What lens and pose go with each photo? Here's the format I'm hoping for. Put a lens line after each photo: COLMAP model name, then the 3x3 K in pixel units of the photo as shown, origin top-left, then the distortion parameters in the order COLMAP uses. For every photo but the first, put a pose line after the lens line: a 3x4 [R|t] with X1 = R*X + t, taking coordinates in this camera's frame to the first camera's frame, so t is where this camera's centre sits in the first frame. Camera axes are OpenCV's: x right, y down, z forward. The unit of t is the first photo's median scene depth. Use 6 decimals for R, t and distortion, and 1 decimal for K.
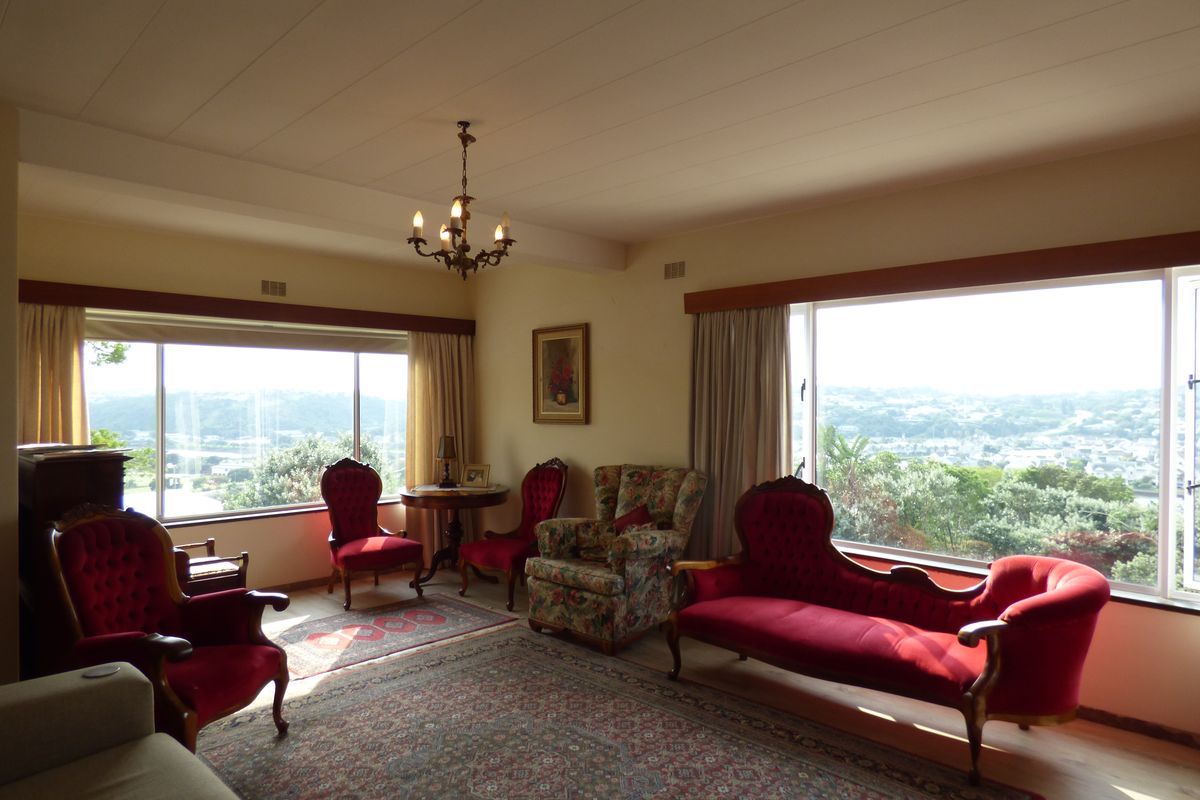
lens RADIAL K [[729.0, 0, 599.8], [0, 729.0, 399.9], [0, 0, 1]] dist [-0.002611, -0.036181]
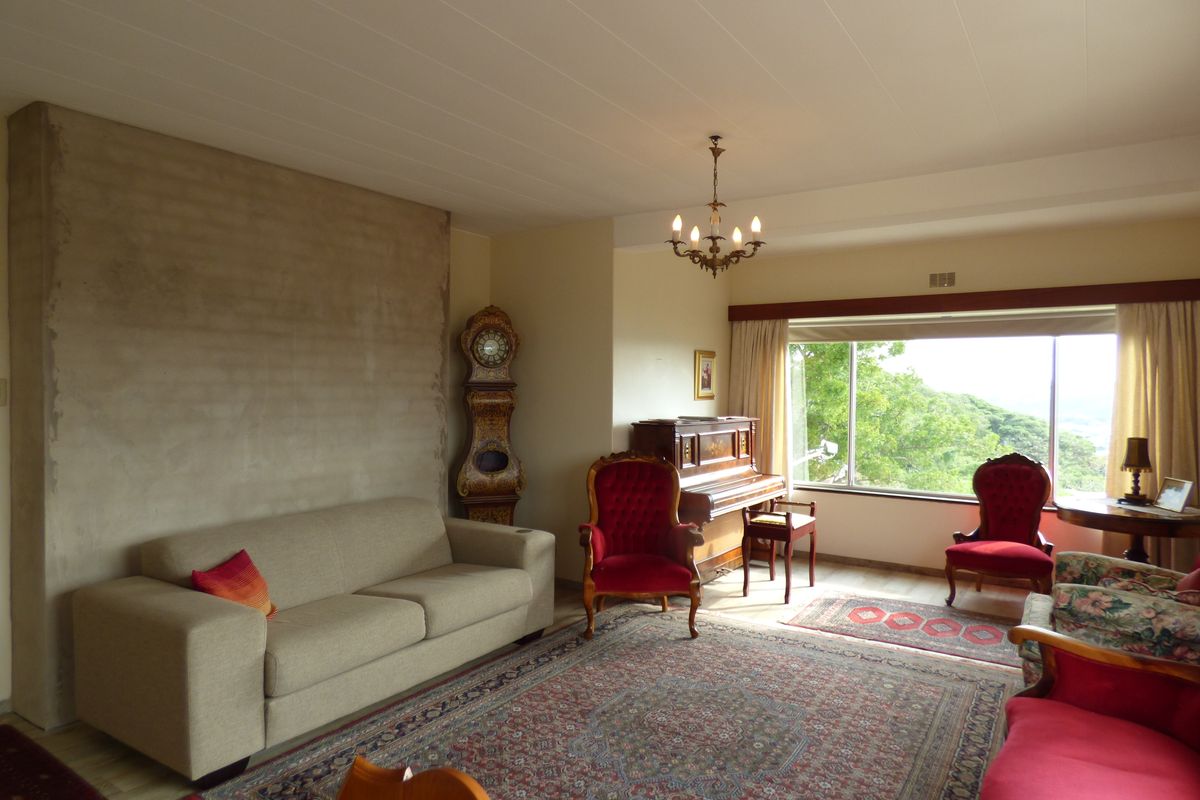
lens RADIAL K [[733.7, 0, 600.6], [0, 733.7, 393.1], [0, 0, 1]] dist [-0.012067, -0.000314]
pose [[0.191812, 0.010705, -0.981373, 0.556903], [-0.009996, 0.999910, 0.008953, 0.002425], [0.981381, 0.008093, 0.191902, 0.384653]]
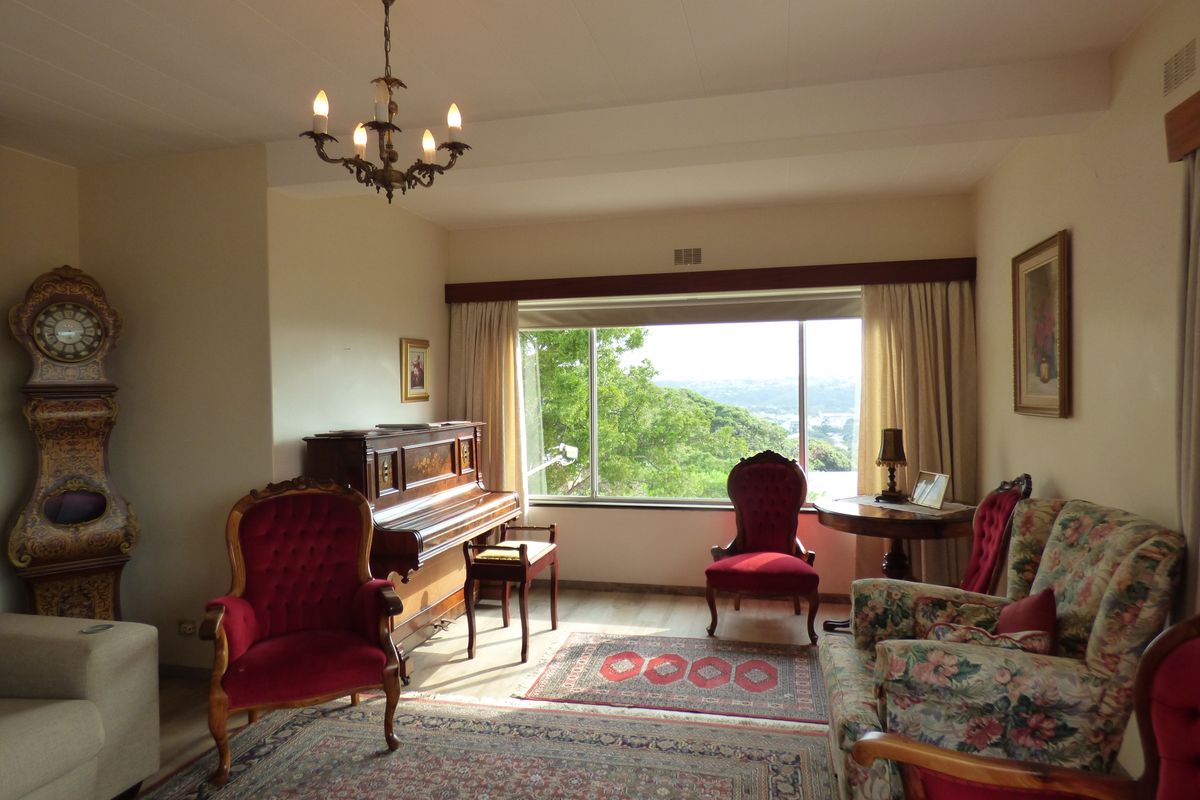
lens RADIAL K [[733.7, 0, 600.6], [0, 733.7, 393.1], [0, 0, 1]] dist [-0.012067, -0.000314]
pose [[0.520591, 0.000910, -0.853805, 0.317811], [0.014382, 0.999848, 0.009834, 0.005919], [0.853685, -0.017399, 0.520499, 0.505492]]
